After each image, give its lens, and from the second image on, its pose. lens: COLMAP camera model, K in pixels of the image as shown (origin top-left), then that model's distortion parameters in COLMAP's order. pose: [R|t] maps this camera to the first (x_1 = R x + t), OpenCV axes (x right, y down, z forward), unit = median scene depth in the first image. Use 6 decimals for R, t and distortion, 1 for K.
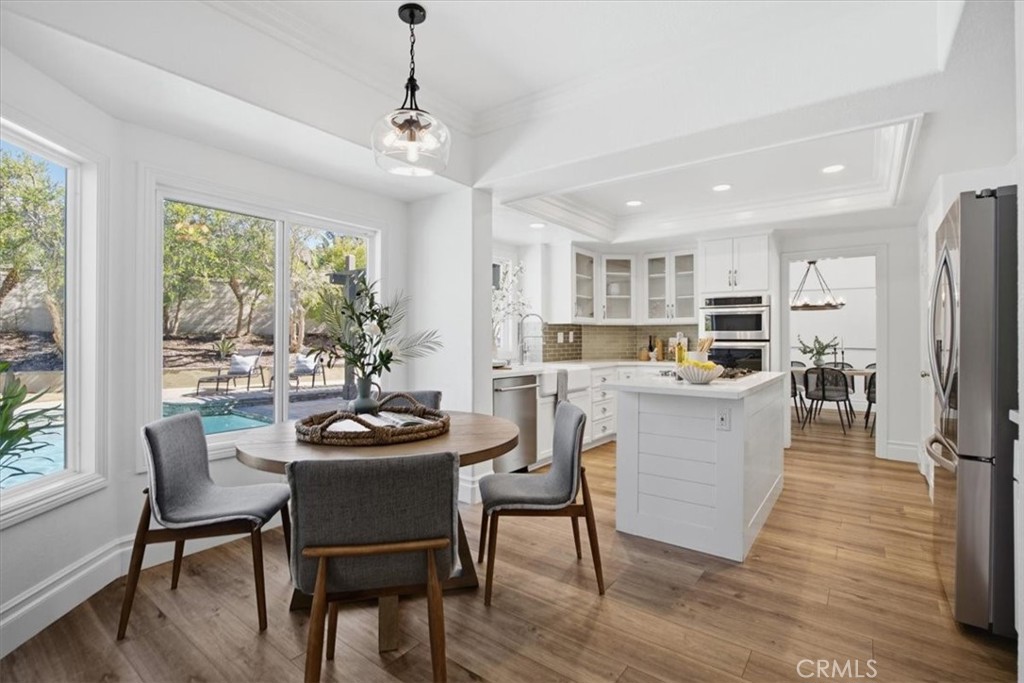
lens RADIAL K [[468.7, 0, 515.3], [0, 468.7, 342.4], [0, 0, 1]] dist [-0.002744, -0.000002]
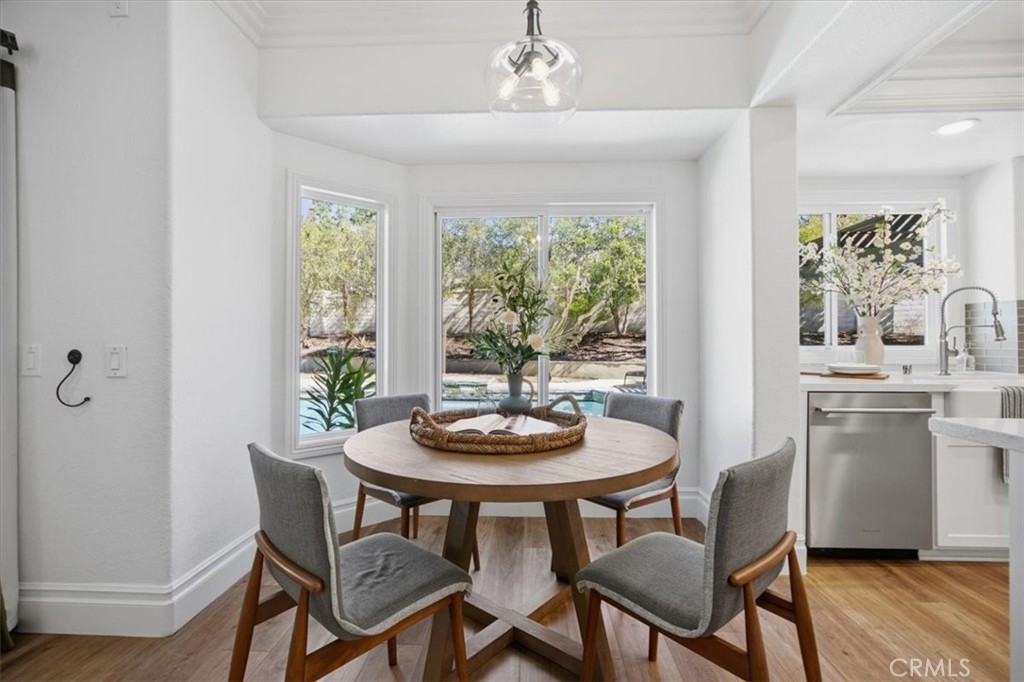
lens RADIAL K [[468.7, 0, 515.1], [0, 468.7, 337.2], [0, 0, 1]] dist [-0.002744, -0.000002]
pose [[0.577487, -0.006468, -0.816375, 0.174829], [-0.002287, 0.999952, -0.009541, 0.007325], [0.816397, 0.007377, 0.577444, 0.217946]]
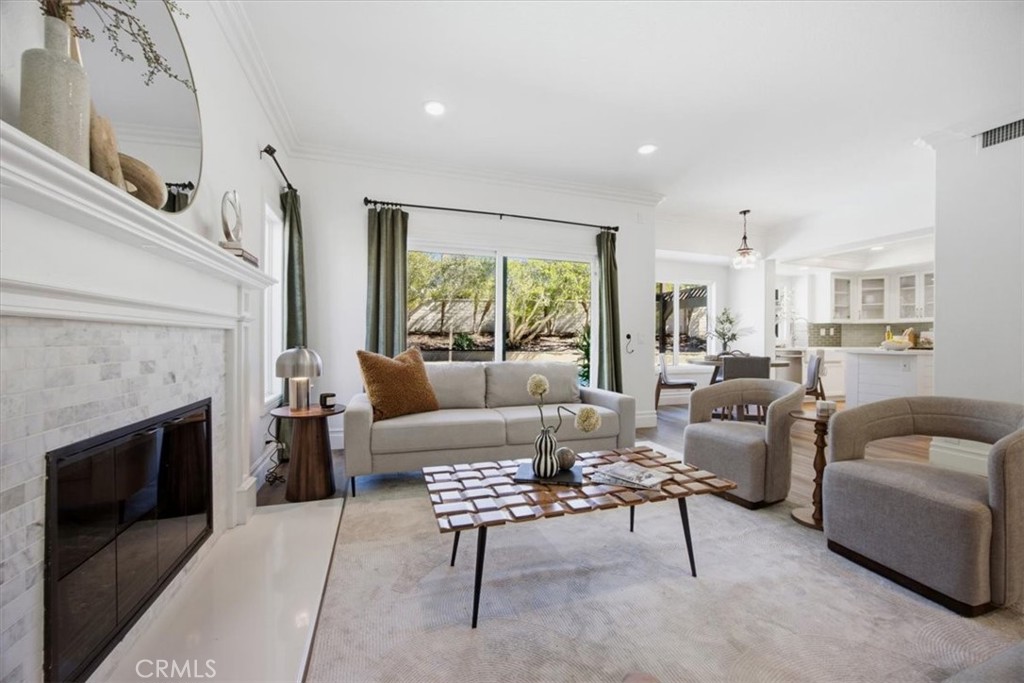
lens RADIAL K [[400.7, 0, 519.7], [0, 400.7, 339.4], [0, 0, 1]] dist [-0.001641, -0.000022]
pose [[0.832209, 0.004294, -0.554446, -0.005954], [-0.009176, 0.999940, -0.006029, 0.033526], [0.554386, 0.010105, 0.832198, -0.723358]]
